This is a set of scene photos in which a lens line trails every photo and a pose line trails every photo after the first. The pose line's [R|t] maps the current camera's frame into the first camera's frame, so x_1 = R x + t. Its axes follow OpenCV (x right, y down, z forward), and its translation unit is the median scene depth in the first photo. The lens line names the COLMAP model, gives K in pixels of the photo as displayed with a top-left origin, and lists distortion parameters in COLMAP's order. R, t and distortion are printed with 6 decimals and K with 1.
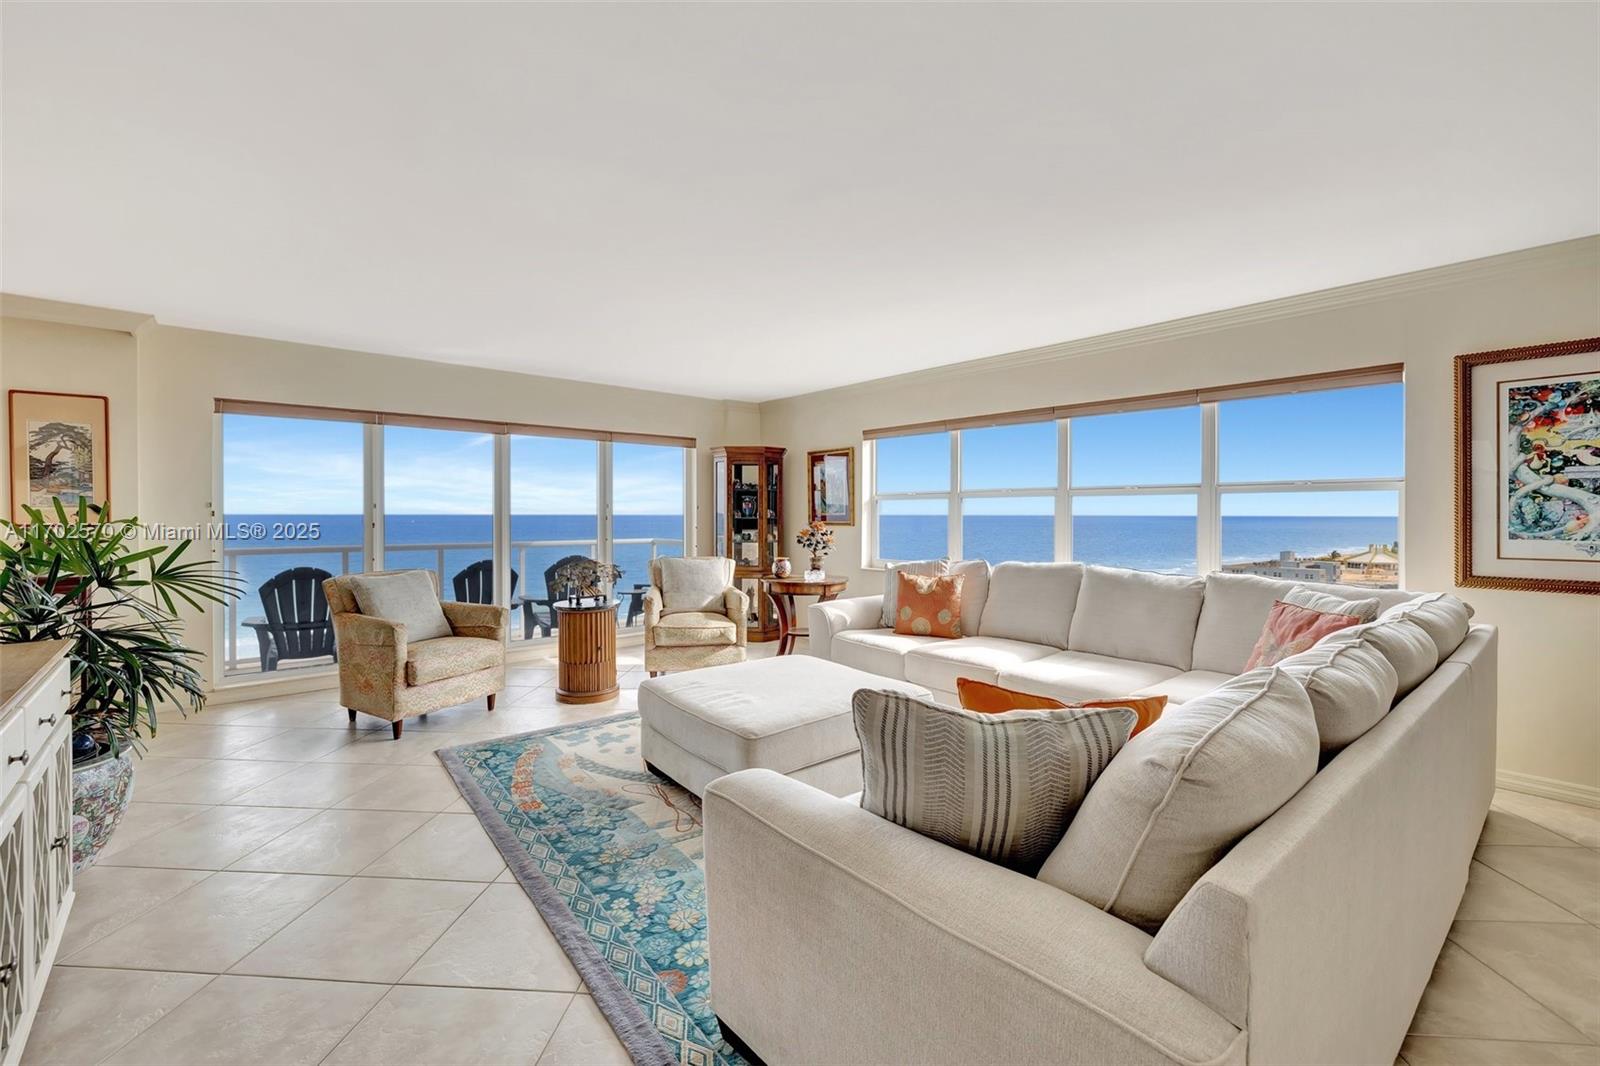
lens RADIAL K [[677.6, 0, 801.6], [0, 677.6, 510.4], [0, 0, 1]] dist [0.000187, 0.000107]
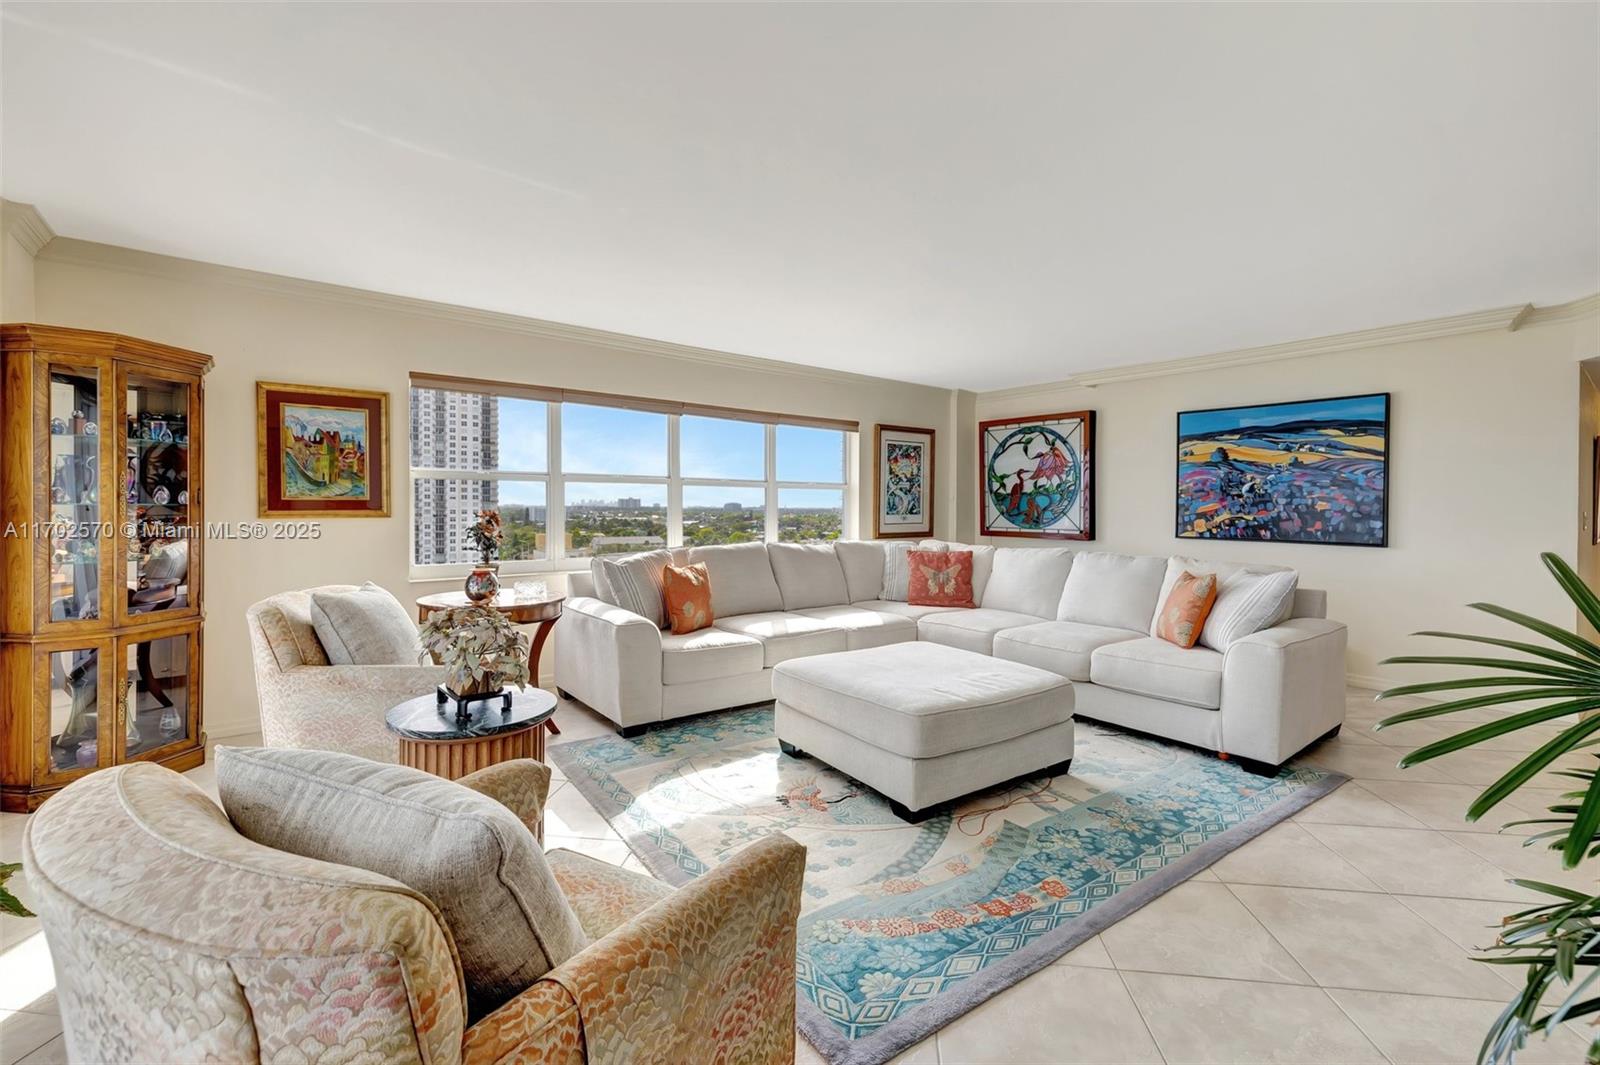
lens RADIAL K [[684.4, 0, 794.0], [0, 684.4, 514.2], [0, 0, 1]] dist [-0.001962, -0.000107]
pose [[0.049976, -0.012321, 0.998674, -1.104618], [-0.010151, 0.999866, 0.012843, 0.015996], [-0.998699, -0.010779, 0.049844, 1.193235]]
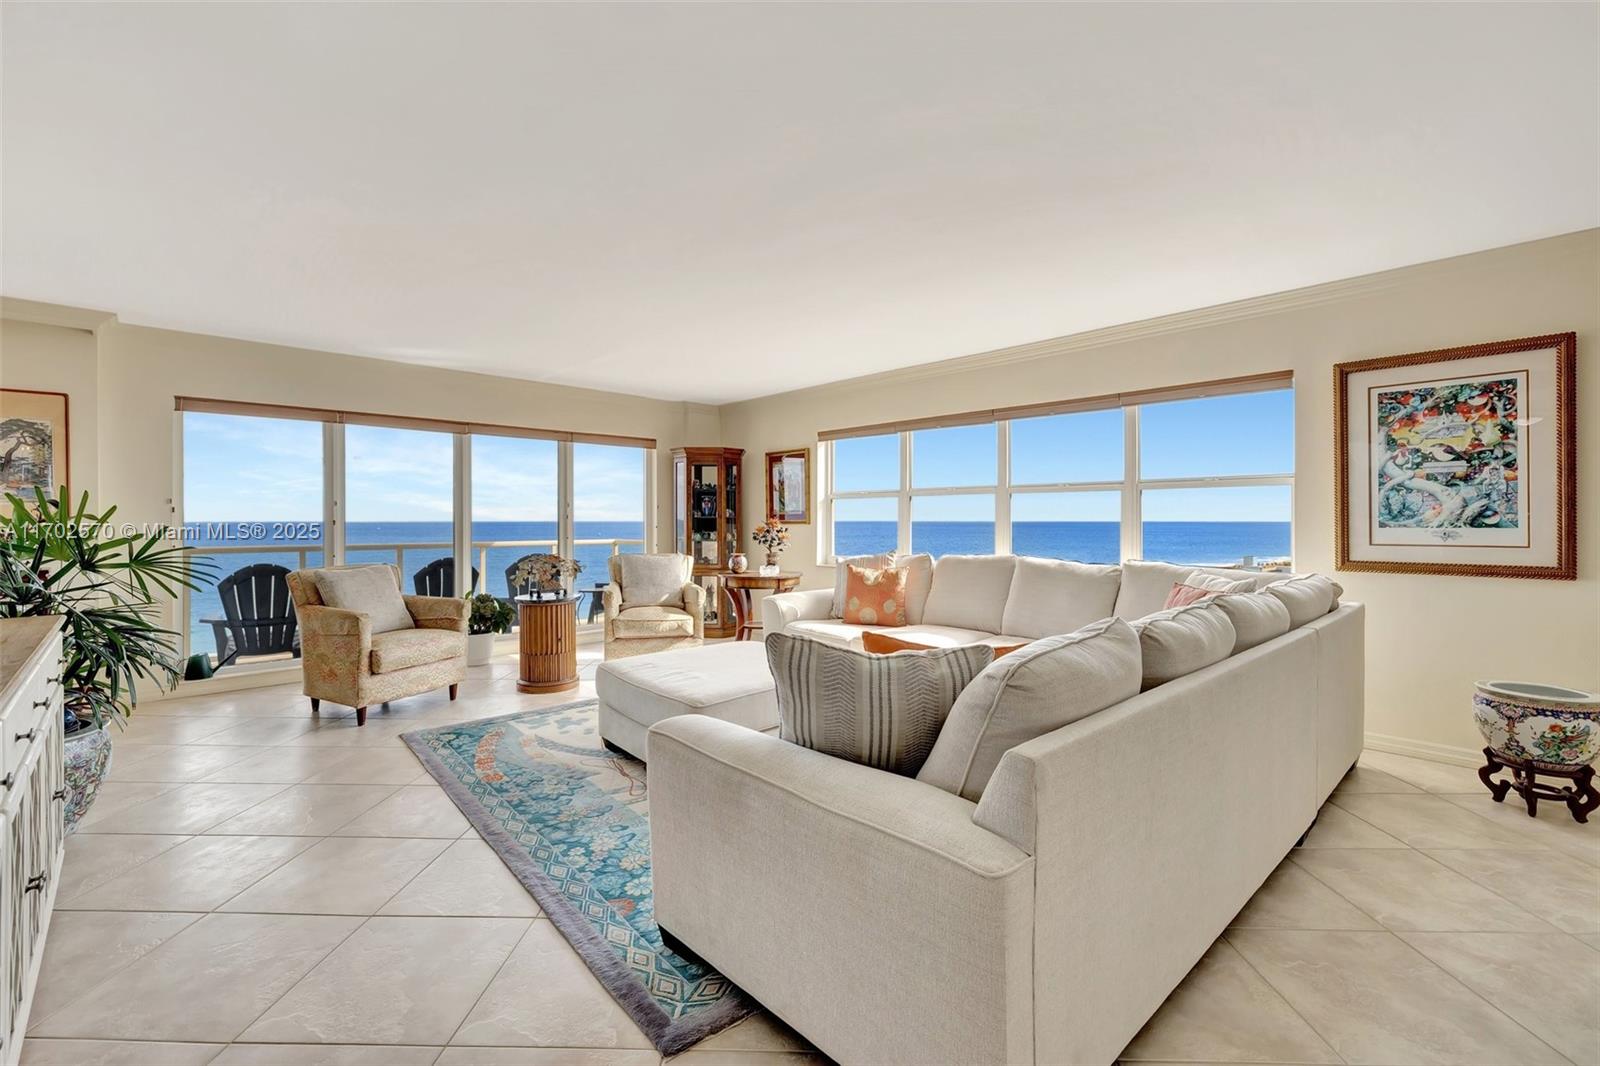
lens RADIAL K [[690.6, 0, 800.4], [0, 690.6, 513.0], [0, 0, 1]] dist [0.003503, 0.000081]
pose [[0.999084, -0.001369, 0.042762, 0.036284], [0.001626, 0.999981, -0.005970, 0.023960], [-0.042753, 0.006034, 0.999067, -0.107256]]
